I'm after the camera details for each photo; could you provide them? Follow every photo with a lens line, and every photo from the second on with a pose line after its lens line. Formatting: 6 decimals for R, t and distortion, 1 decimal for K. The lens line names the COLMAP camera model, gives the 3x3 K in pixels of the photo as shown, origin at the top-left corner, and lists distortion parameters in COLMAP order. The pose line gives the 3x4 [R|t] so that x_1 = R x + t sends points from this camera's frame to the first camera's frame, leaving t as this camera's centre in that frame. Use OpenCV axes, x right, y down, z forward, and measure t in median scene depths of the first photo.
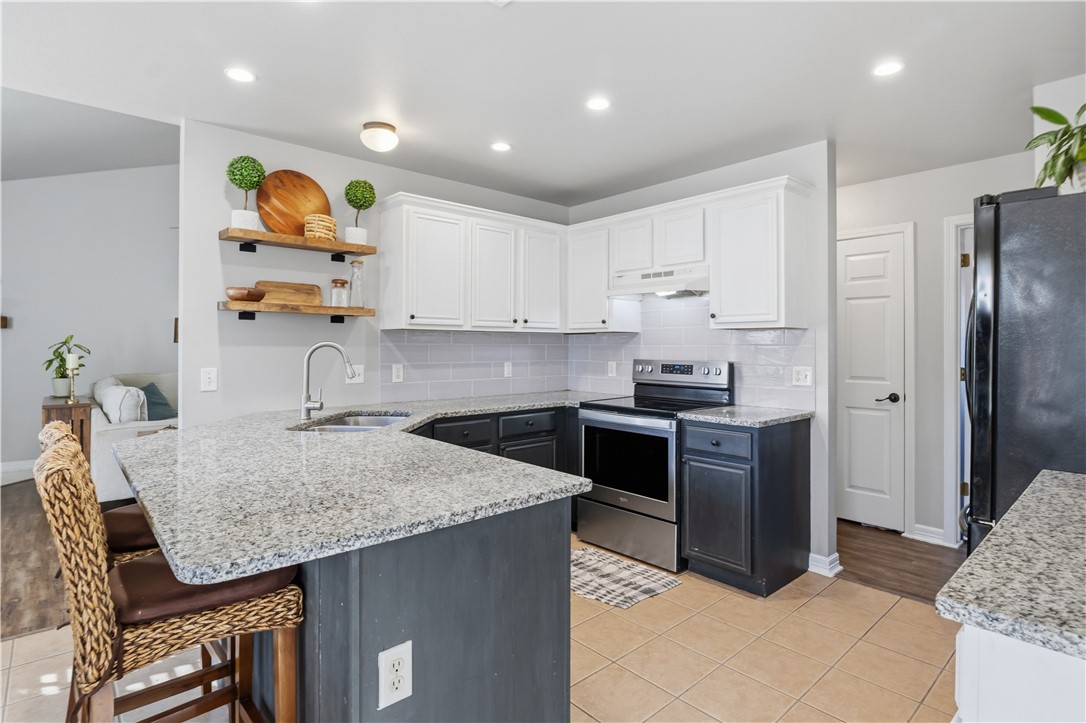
lens RADIAL K [[551.8, 0, 544.4], [0, 551.8, 345.1], [0, 0, 1]] dist [-0.001685, 0.001271]
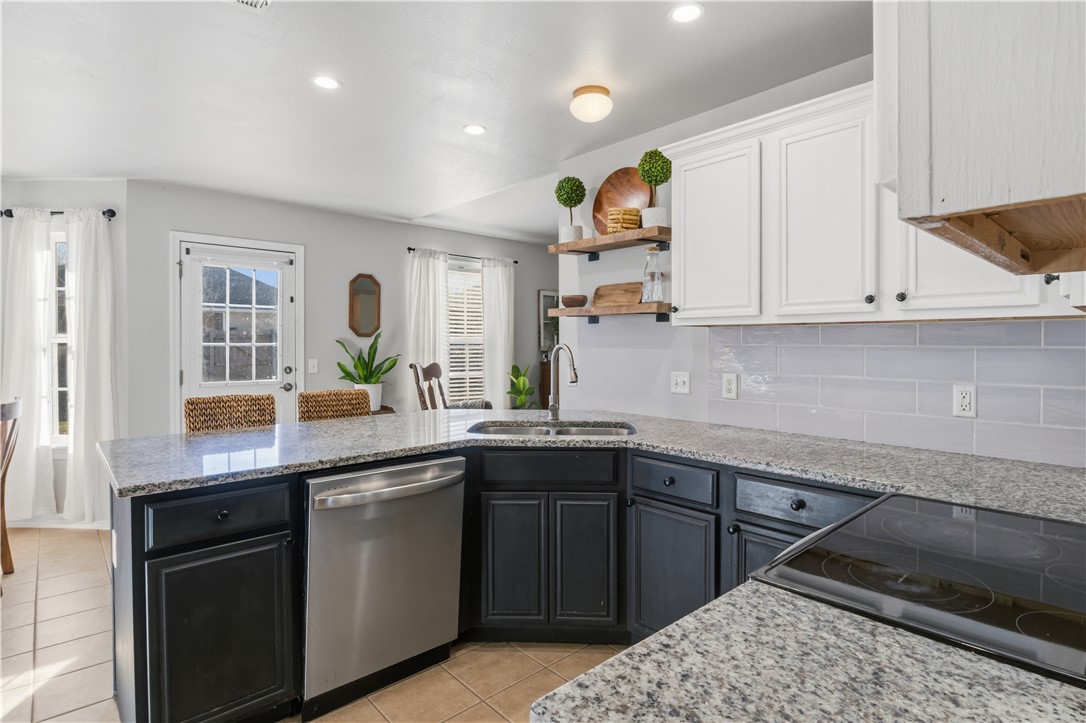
lens RADIAL K [[551.8, 0, 544.4], [0, 551.8, 345.1], [0, 0, 1]] dist [-0.001685, 0.001271]
pose [[0.004731, 0.003180, -0.999984, 0.514882], [0.003413, 0.999989, 0.003196, -0.006119], [0.999983, -0.003428, 0.004720, 0.844525]]
